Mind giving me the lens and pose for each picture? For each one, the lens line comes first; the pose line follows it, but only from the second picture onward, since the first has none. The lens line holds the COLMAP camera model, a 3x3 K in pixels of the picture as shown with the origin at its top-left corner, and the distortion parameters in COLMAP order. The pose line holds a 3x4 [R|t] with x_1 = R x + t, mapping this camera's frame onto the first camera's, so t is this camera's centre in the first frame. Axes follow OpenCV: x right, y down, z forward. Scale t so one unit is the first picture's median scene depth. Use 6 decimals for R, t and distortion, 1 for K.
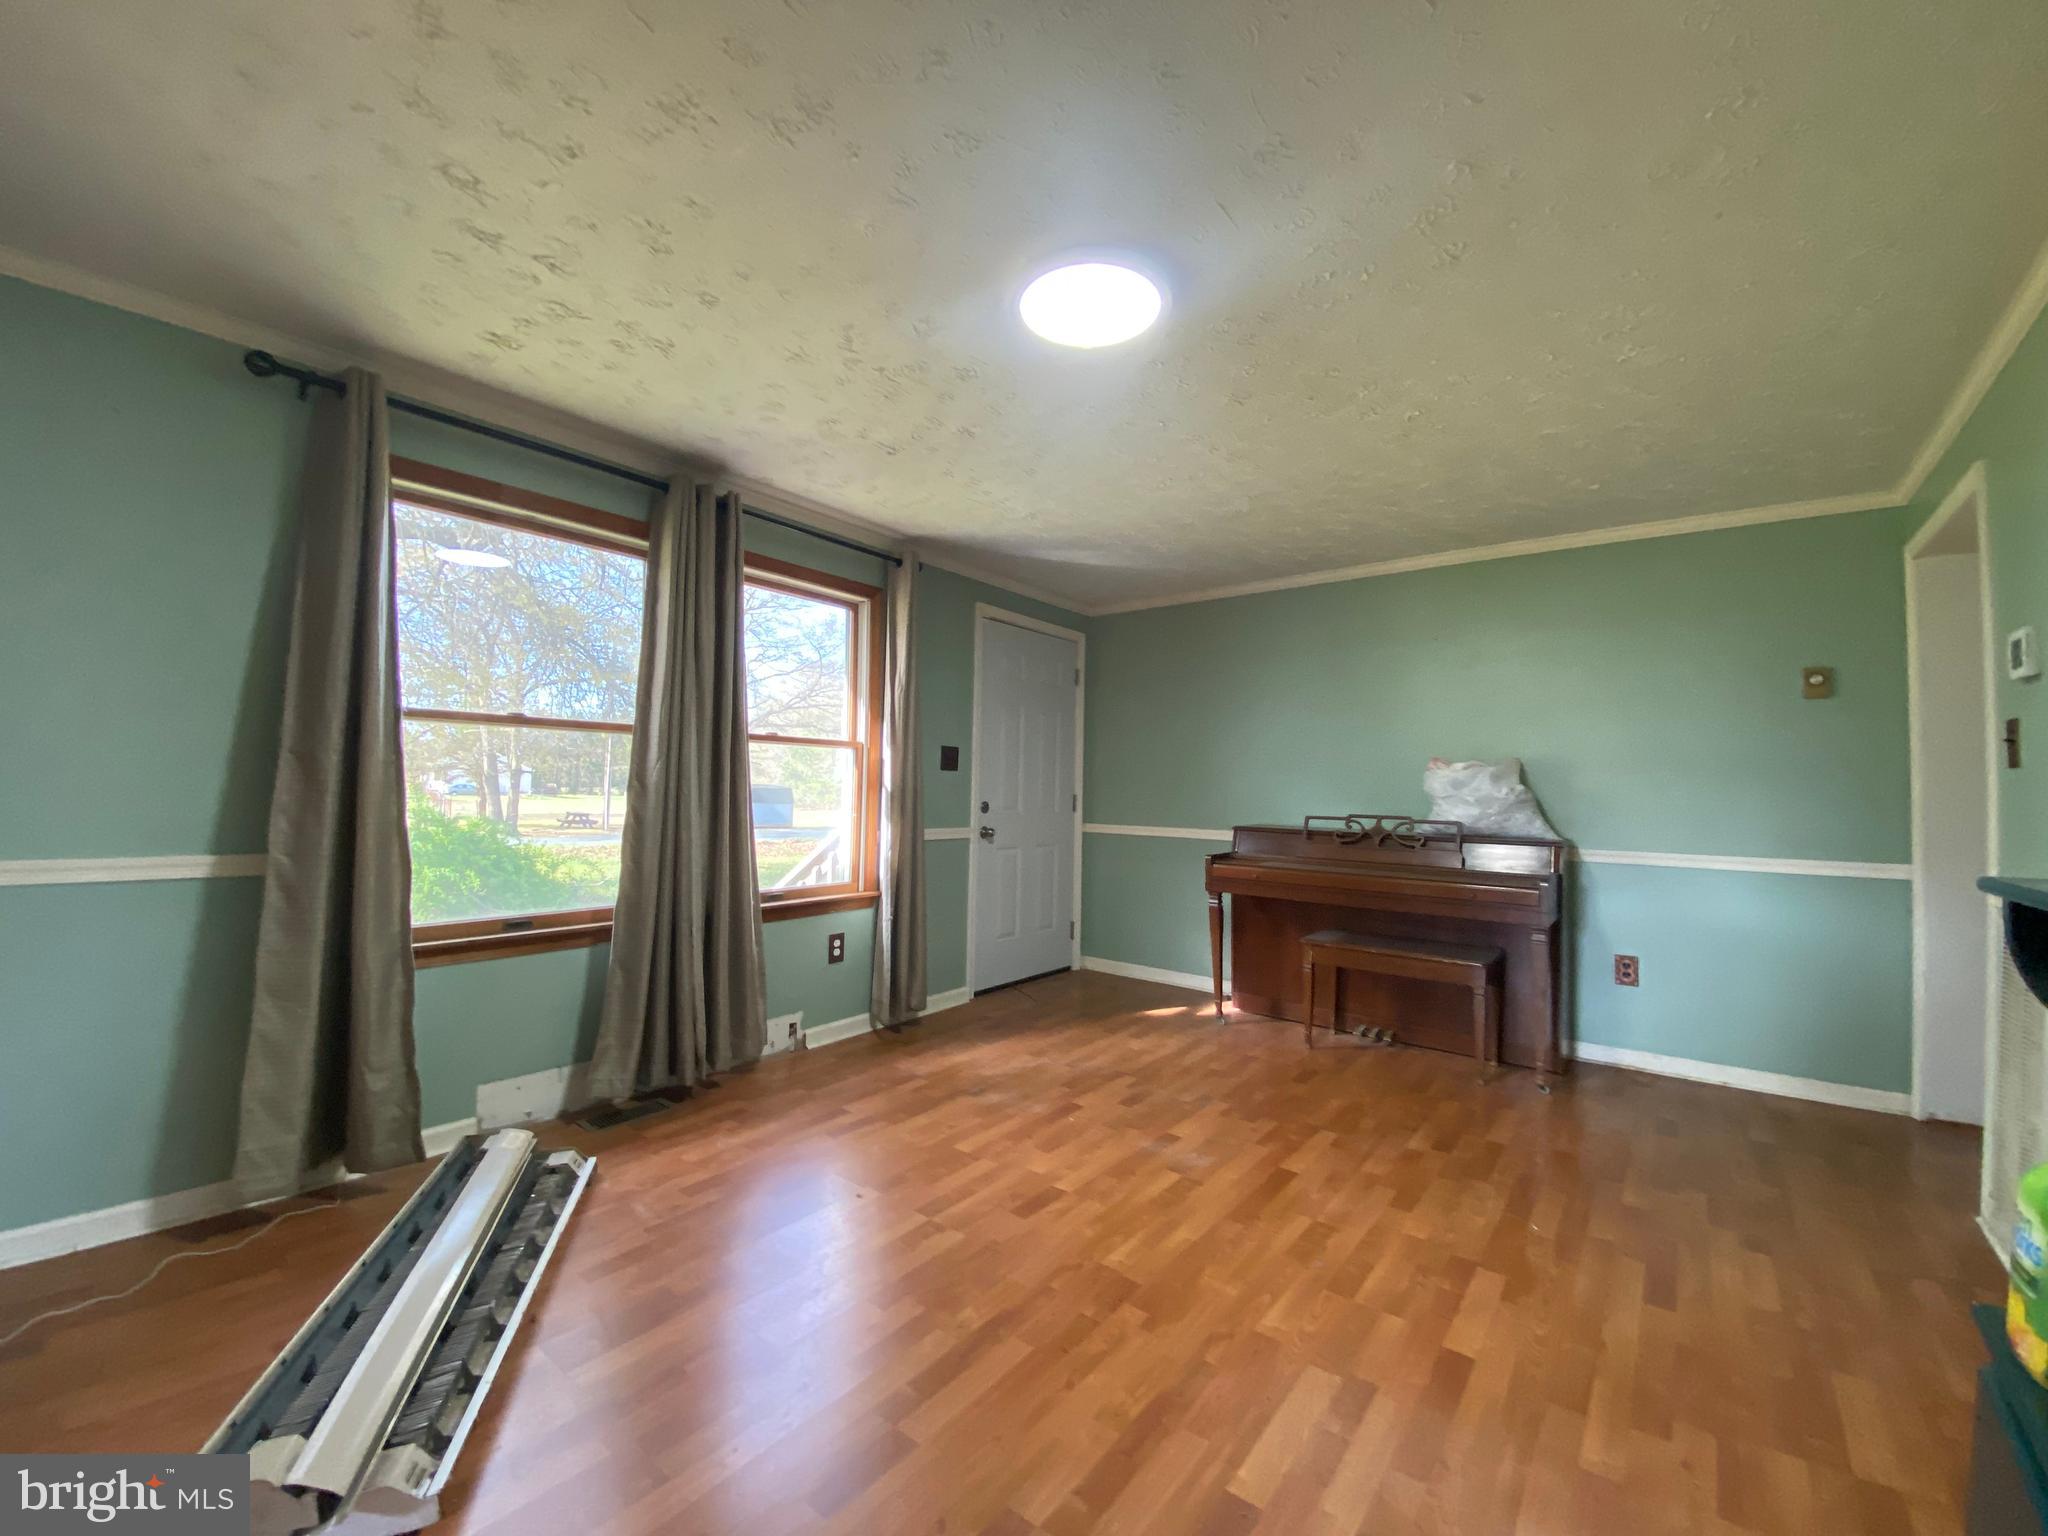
lens RADIAL K [[820.2, 0, 1031.6], [0, 820.2, 768.0], [0, 0, 1]] dist [0.011106, -0.015191]
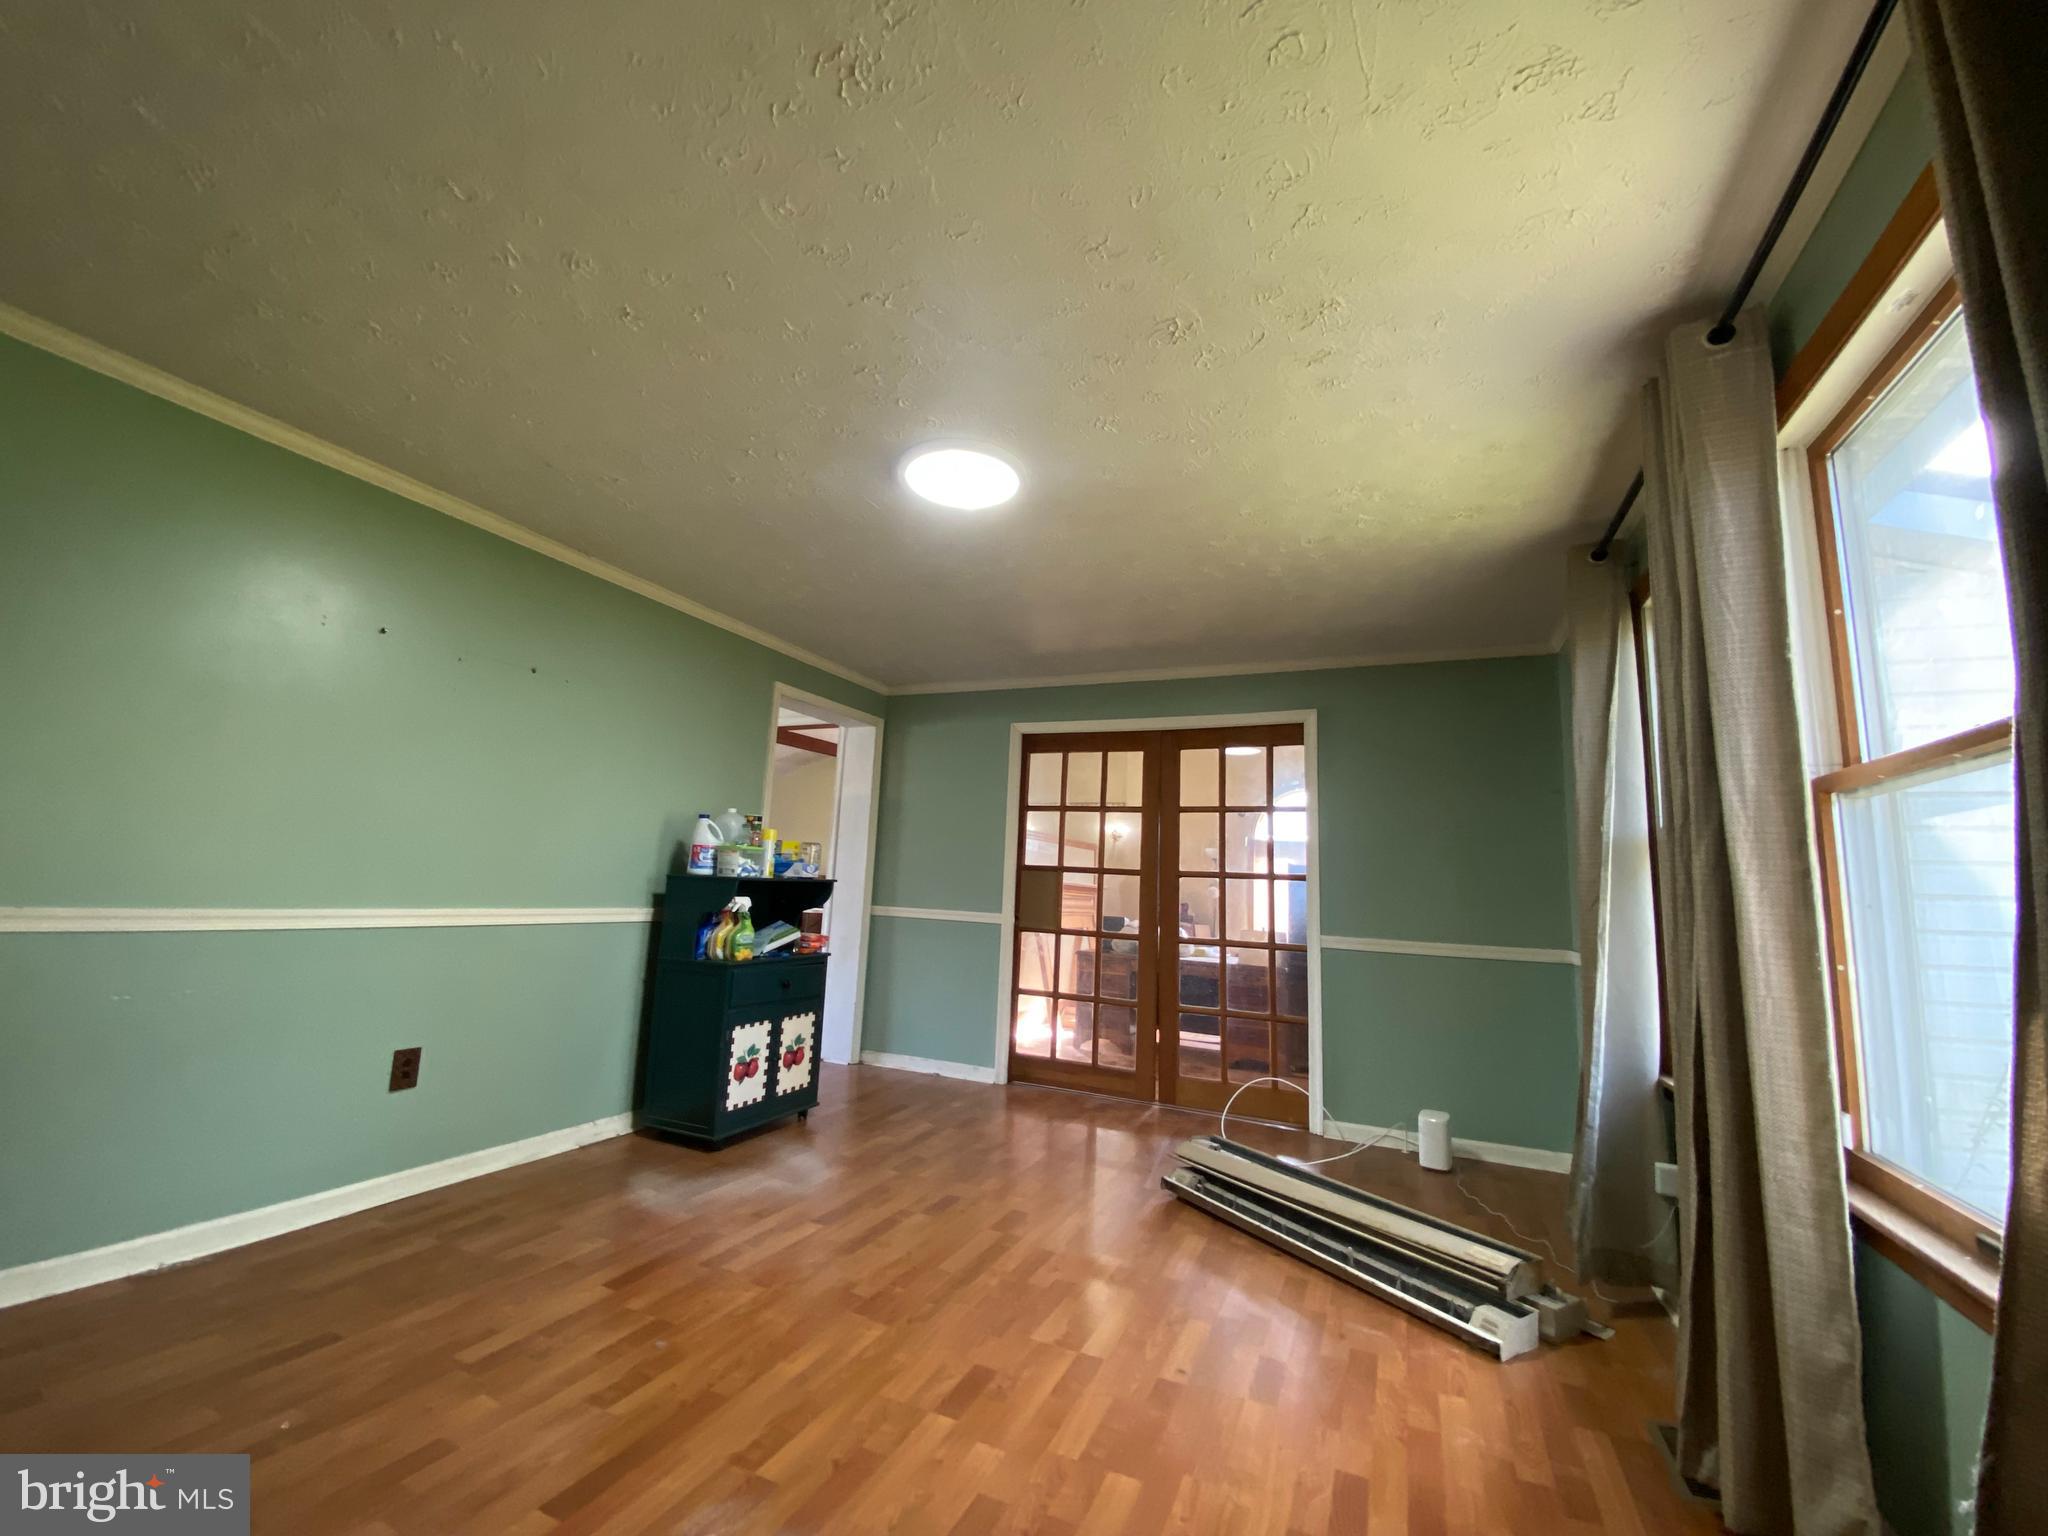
lens RADIAL K [[820.2, 0, 1031.6], [0, 820.2, 768.0], [0, 0, 1]] dist [0.011106, -0.015191]
pose [[-0.966568, -0.100483, -0.235901, 0.214341], [-0.056522, 0.980881, -0.186222, 0.092280], [0.250103, -0.166663, -0.953767, 2.046728]]
